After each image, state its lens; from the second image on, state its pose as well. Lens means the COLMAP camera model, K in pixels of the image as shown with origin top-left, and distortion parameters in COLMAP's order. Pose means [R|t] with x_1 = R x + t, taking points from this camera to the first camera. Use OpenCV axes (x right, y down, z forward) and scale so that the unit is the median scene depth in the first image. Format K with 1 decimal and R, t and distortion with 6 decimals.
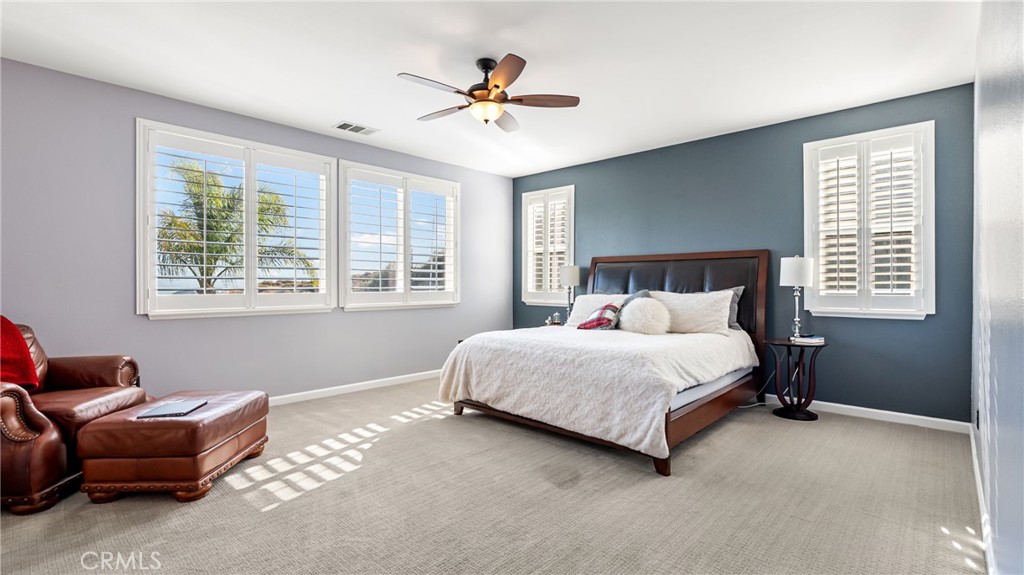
lens RADIAL K [[473.0, 0, 508.7], [0, 473.0, 286.6], [0, 0, 1]] dist [-0.002129, -0.000254]
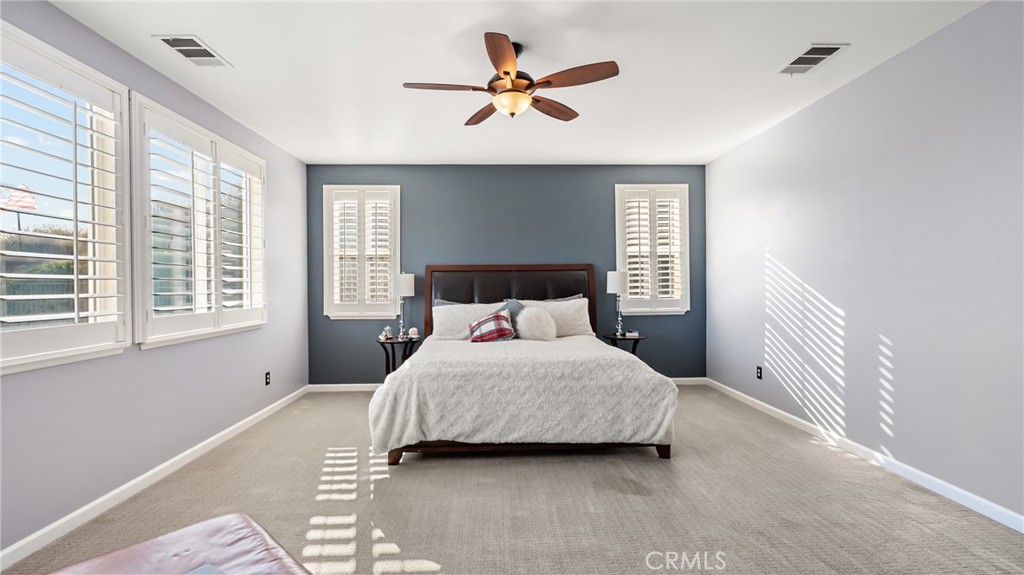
lens RADIAL K [[473.0, 0, 509.8], [0, 473.0, 283.1], [0, 0, 1]] dist [-0.002129, -0.000254]
pose [[0.696984, -0.003547, 0.717078, -0.562433], [0.014989, 0.999841, -0.009623, -0.022069], [-0.716930, 0.017456, 0.696926, 0.325738]]
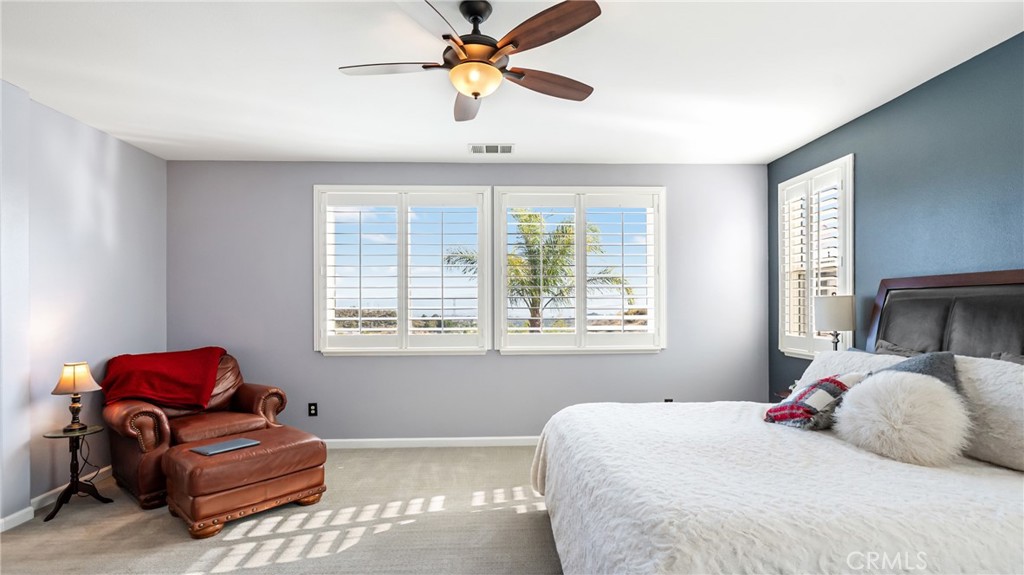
lens RADIAL K [[473.0, 0, 505.2], [0, 473.0, 315.0], [0, 0, 1]] dist [-0.002129, -0.000254]
pose [[0.713596, 0.005517, -0.700536, 0.363687], [0.001403, 0.999956, 0.009304, -0.039726], [0.700556, -0.007622, 0.713556, 0.454915]]
